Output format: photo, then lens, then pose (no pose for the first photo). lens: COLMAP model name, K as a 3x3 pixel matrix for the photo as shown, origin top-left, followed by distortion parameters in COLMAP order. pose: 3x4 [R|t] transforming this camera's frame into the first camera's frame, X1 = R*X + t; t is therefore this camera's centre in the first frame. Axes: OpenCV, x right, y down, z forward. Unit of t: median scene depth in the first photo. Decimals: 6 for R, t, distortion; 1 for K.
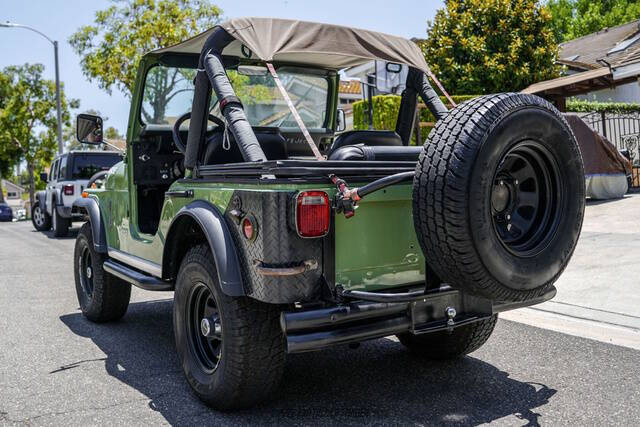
lens RADIAL K [[619.5, 0, 288.9], [0, 619.5, 211.5], [0, 0, 1]] dist [-0.077153, -0.002644]
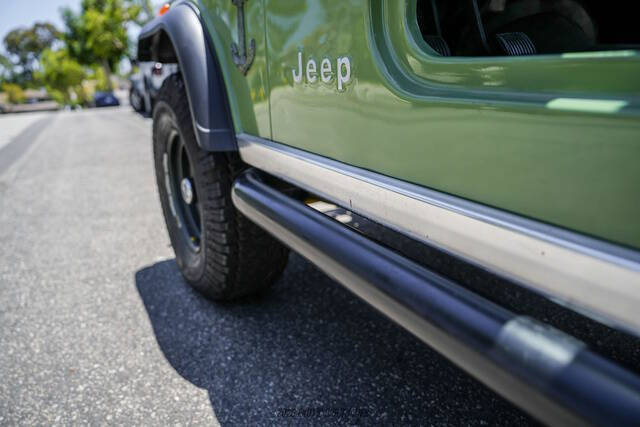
lens RADIAL K [[439.0, 0, 320.0], [0, 439.0, 213.5], [0, 0, 1]] dist [-0.095379, 0.068474]
pose [[0.999768, -0.014081, -0.016276, -0.066105], [0.017835, 0.965323, 0.260448, 0.010090], [0.012044, -0.260678, 0.965351, 0.203786]]
